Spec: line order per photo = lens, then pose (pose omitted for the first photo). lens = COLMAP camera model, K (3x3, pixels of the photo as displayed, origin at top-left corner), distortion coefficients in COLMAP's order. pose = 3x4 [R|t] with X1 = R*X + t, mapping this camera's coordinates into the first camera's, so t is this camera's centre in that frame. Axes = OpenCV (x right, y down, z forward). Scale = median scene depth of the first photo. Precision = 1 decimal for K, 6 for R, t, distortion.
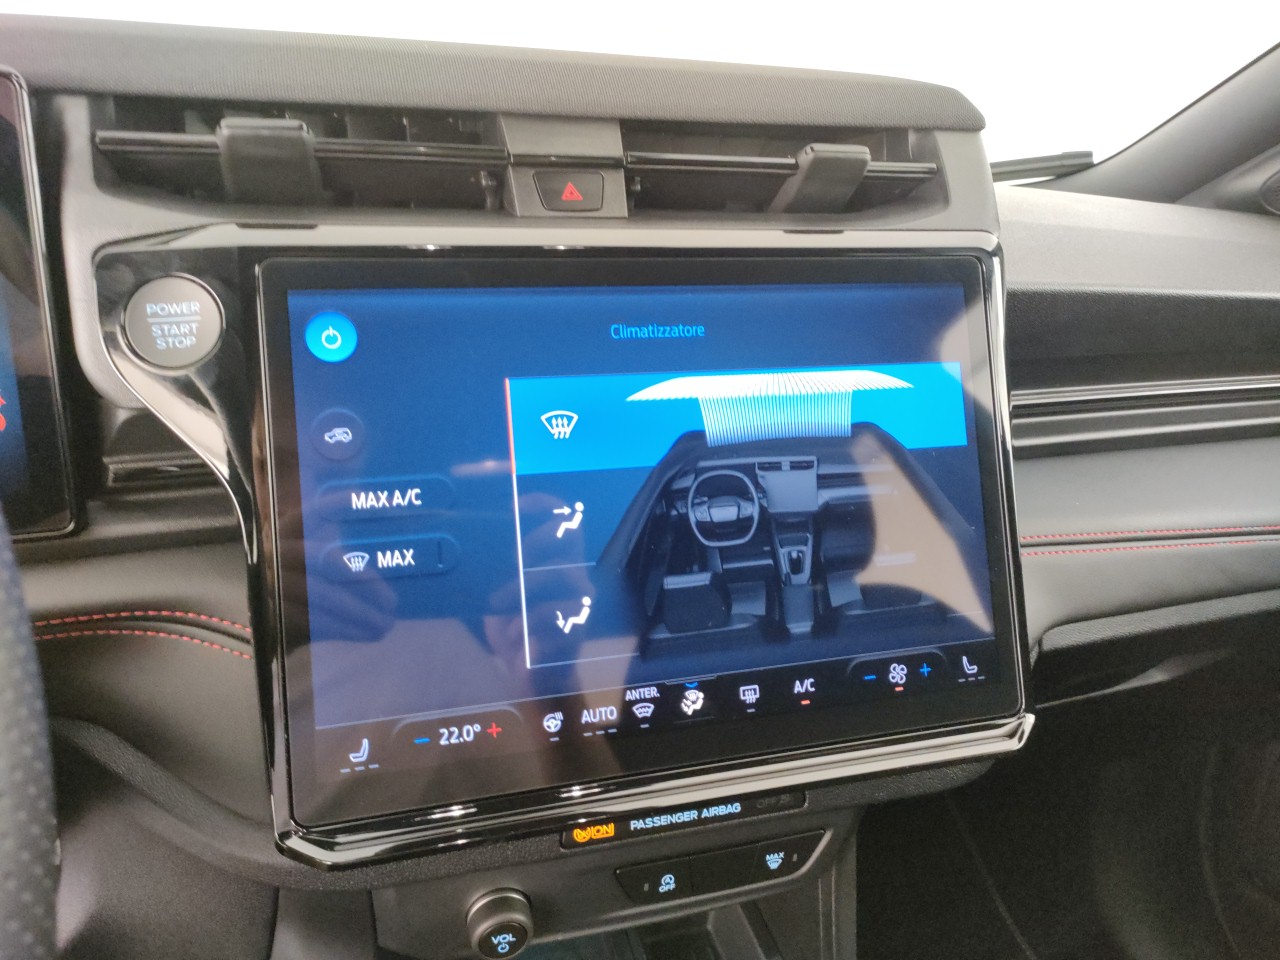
lens RADIAL K [[961.6, 0, 643.7], [0, 961.6, 482.8], [0, 0, 1]] dist [0.034805, -0.028957]
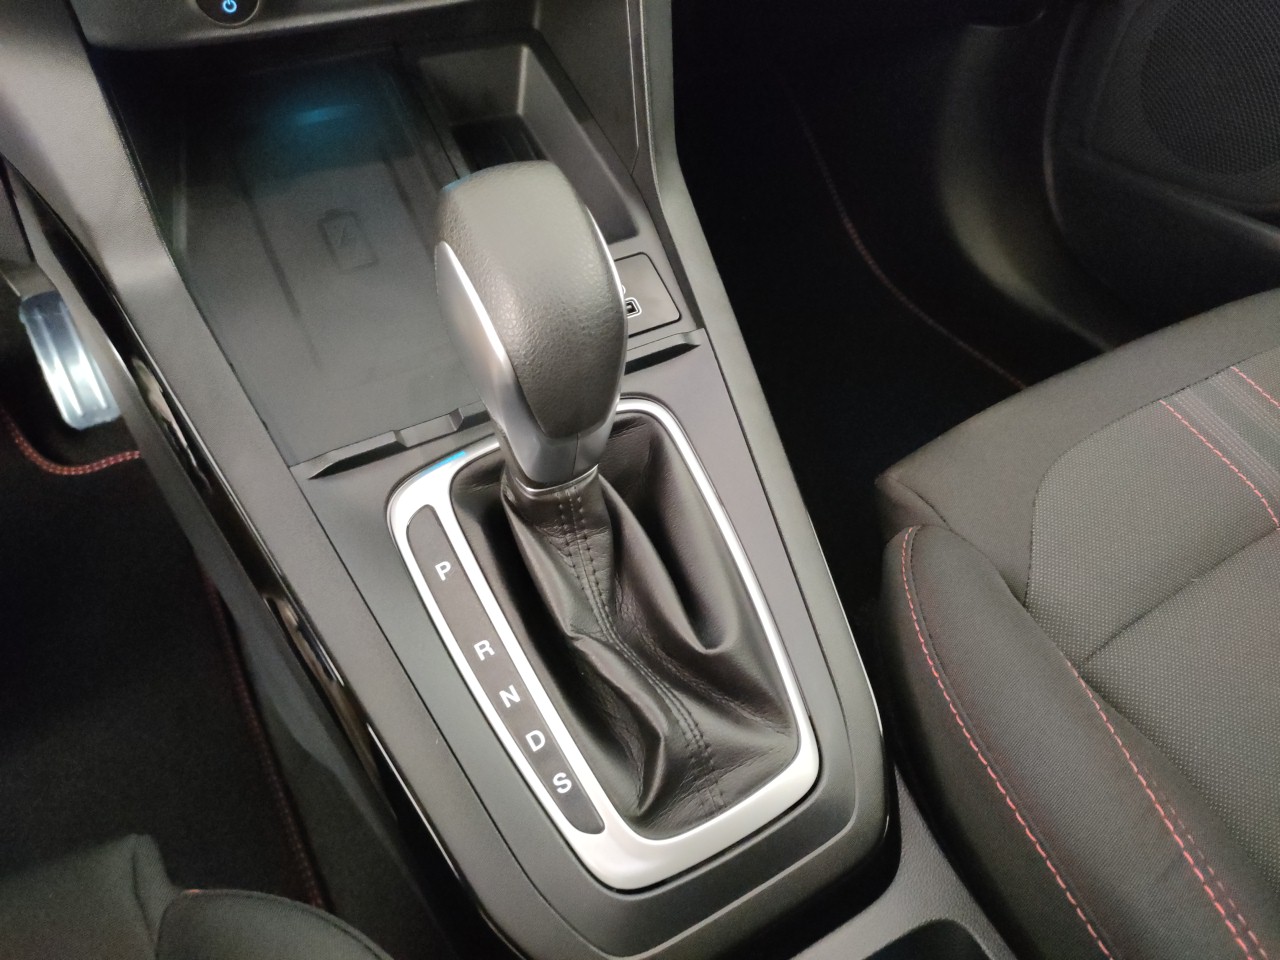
lens RADIAL K [[961.6, 0, 635.1], [0, 961.6, 477.5], [0, 0, 1]] dist [0.034805, -0.028957]
pose [[0.990924, -0.105049, 0.083869, 0.083927], [0.049266, 0.864327, 0.500511, 0.407057], [-0.125068, -0.491837, 0.861658, 0.037622]]
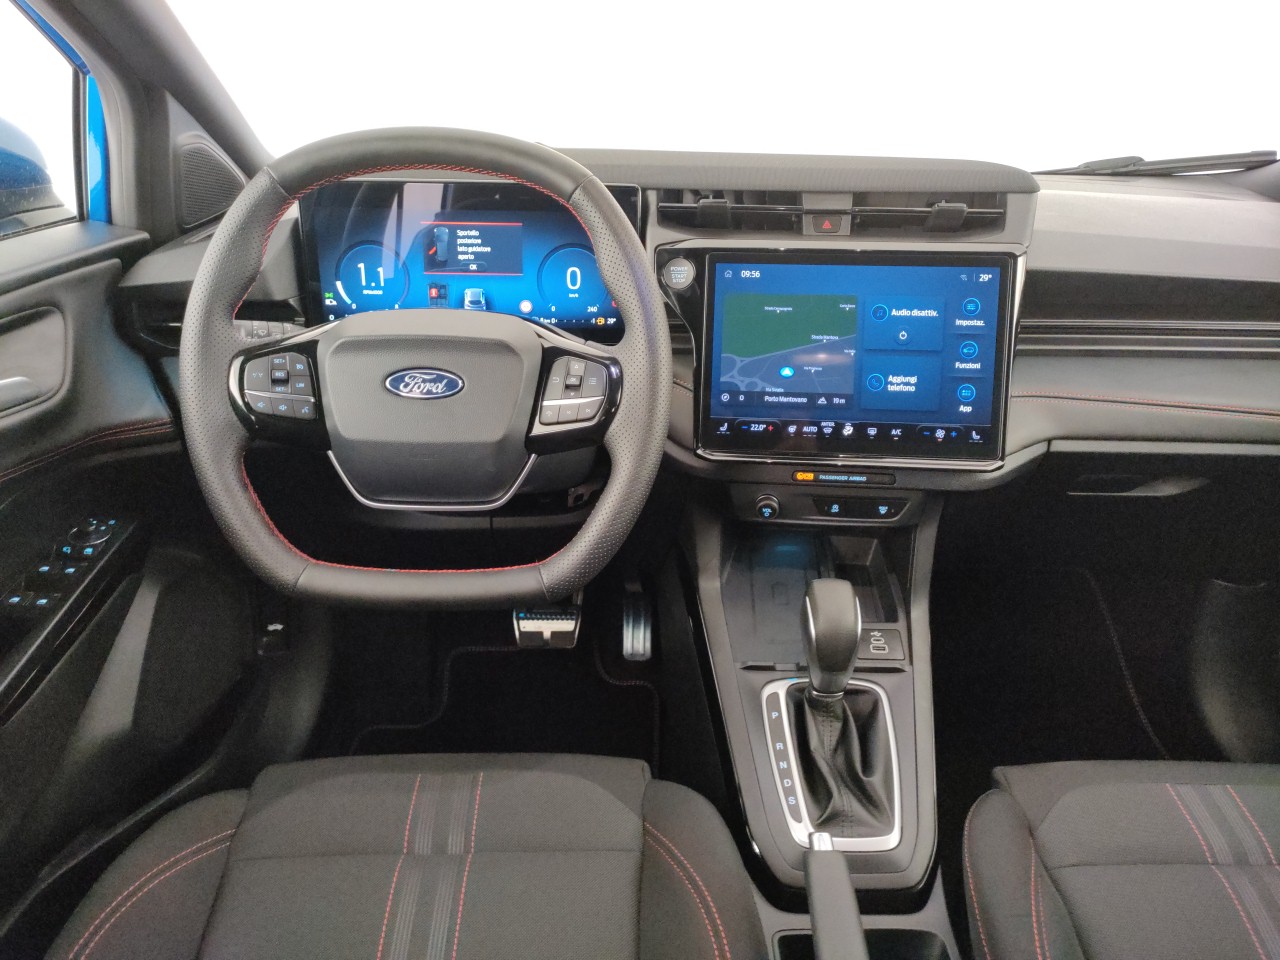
lens RADIAL K [[961.6, 0, 653.6], [0, 961.6, 477.6], [0, 0, 1]] dist [0.034805, -0.028957]
pose [[0.932250, 0.126740, -0.338890, 0.427372], [-0.095990, 0.989713, 0.106081, 0.120971], [0.348849, -0.066364, 0.934826, -1.500990]]
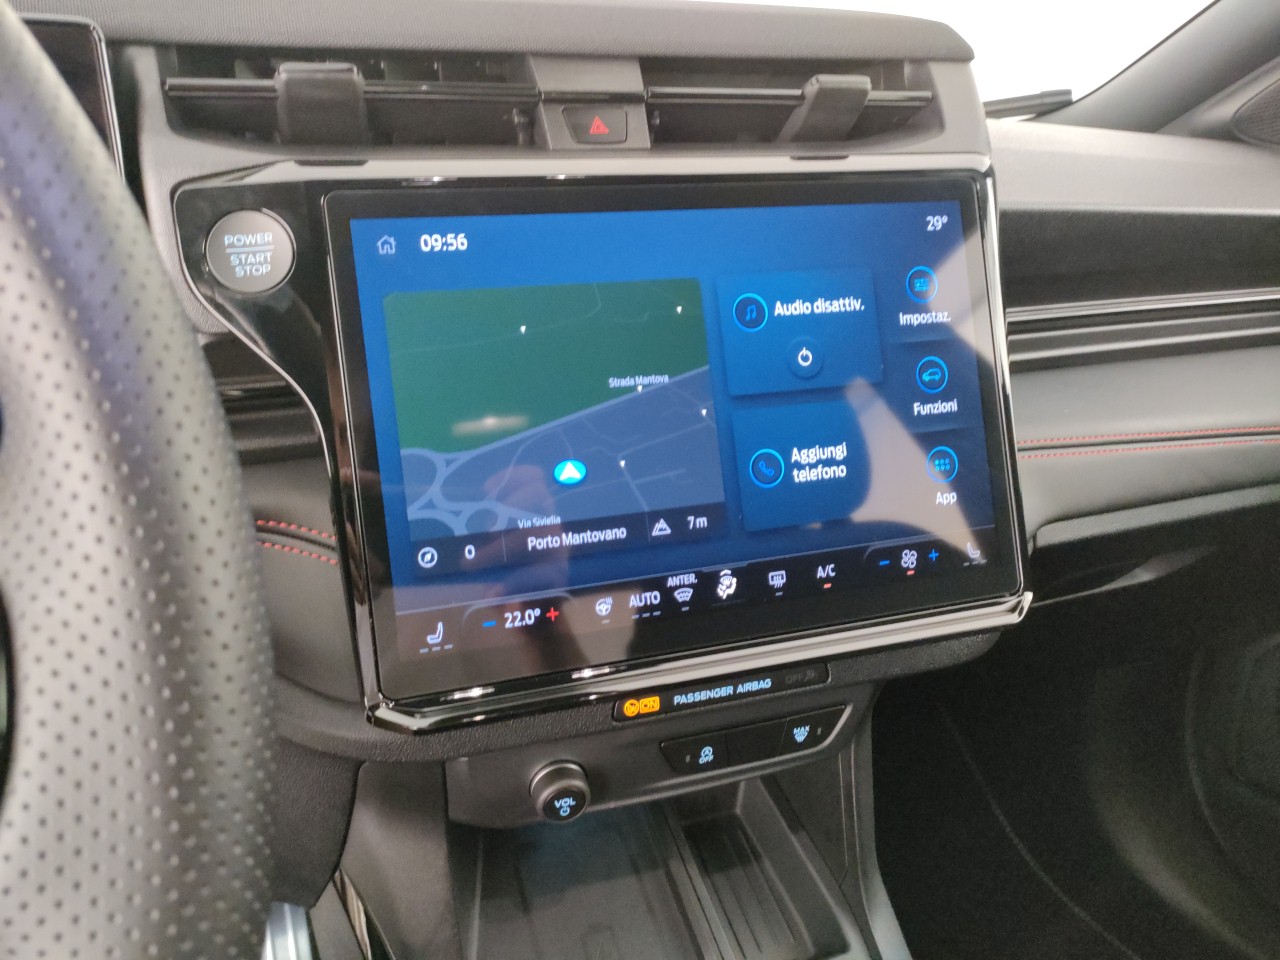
lens RADIAL K [[961.6, 0, 646.2], [0, 961.6, 482.4], [0, 0, 1]] dist [0.034805, -0.028957]
pose [[0.999285, -0.035327, 0.013466, -0.049565], [0.034795, 0.998675, 0.037906, 0.058188], [-0.014787, -0.037410, 0.999191, -0.096333]]
